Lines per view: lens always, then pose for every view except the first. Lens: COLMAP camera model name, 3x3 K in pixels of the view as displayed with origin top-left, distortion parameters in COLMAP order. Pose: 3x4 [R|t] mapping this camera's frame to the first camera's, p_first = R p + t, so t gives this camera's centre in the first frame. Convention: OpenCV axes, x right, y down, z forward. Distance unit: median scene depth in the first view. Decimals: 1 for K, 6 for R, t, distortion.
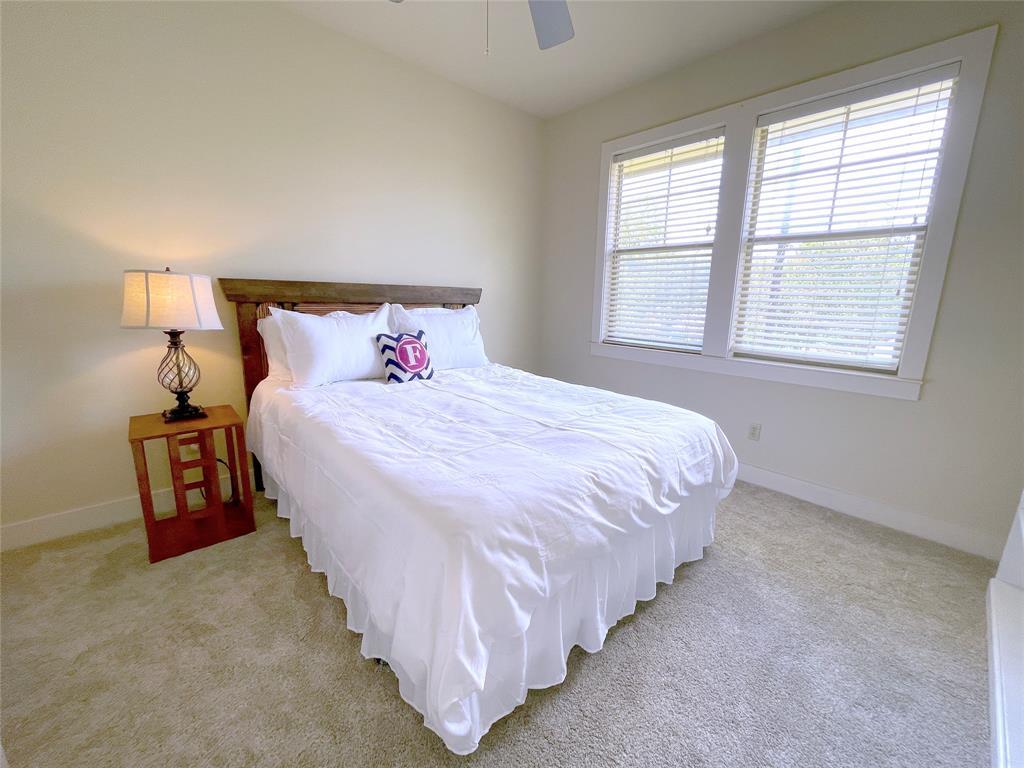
lens RADIAL K [[411.5, 0, 513.9], [0, 411.5, 385.3], [0, 0, 1]] dist [-0.000011, -0.000361]
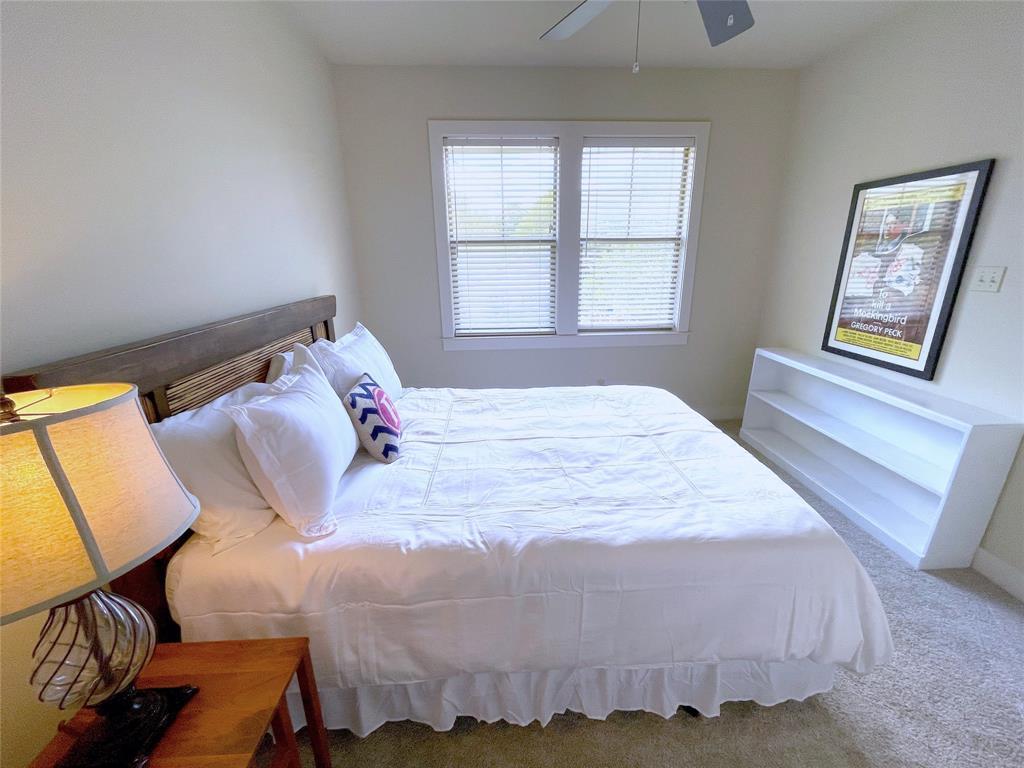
lens RADIAL K [[413.2, 0, 512.0], [0, 413.2, 384.0], [0, 0, 1]] dist [-0.000971, 0.000162]
pose [[0.629764, -0.262545, 0.731073, -0.688573], [0.191463, 0.964578, 0.181471, -0.228578], [-0.752821, 0.025689, 0.657724, 0.399544]]
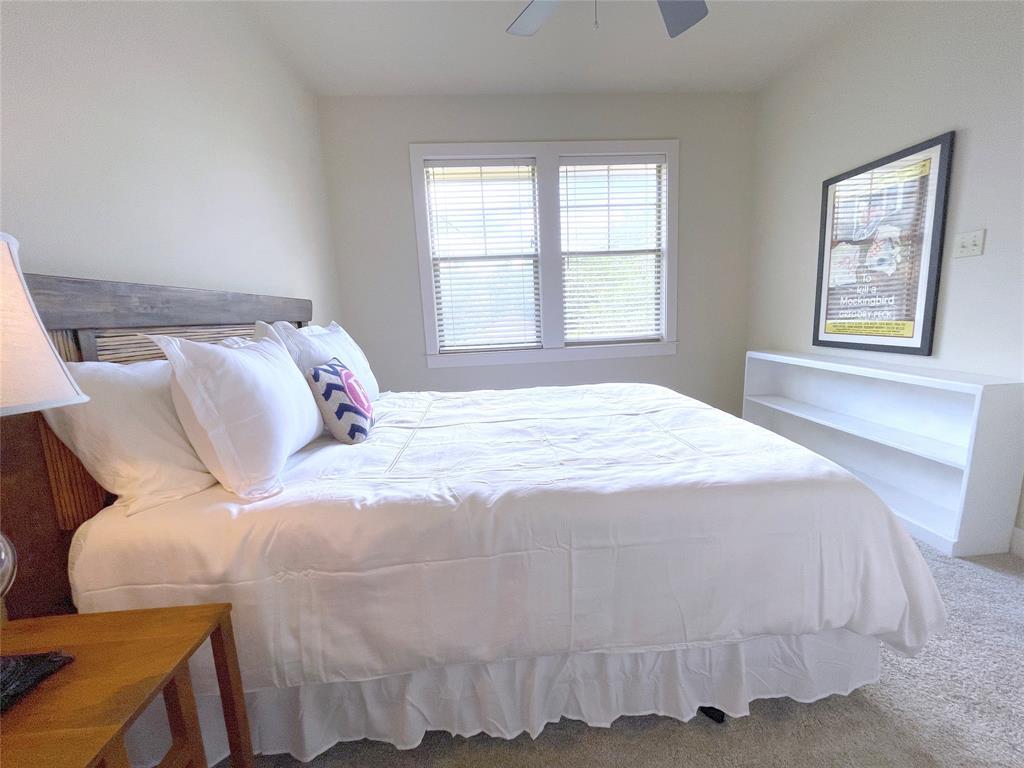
lens RADIAL K [[413.2, 0, 512.0], [0, 413.2, 384.0], [0, 0, 1]] dist [-0.000971, 0.000162]
pose [[0.613294, -0.182849, 0.768399, -0.663689], [0.224763, 0.973017, 0.052147, -0.073040], [-0.757201, 0.140727, 0.637843, 0.424427]]
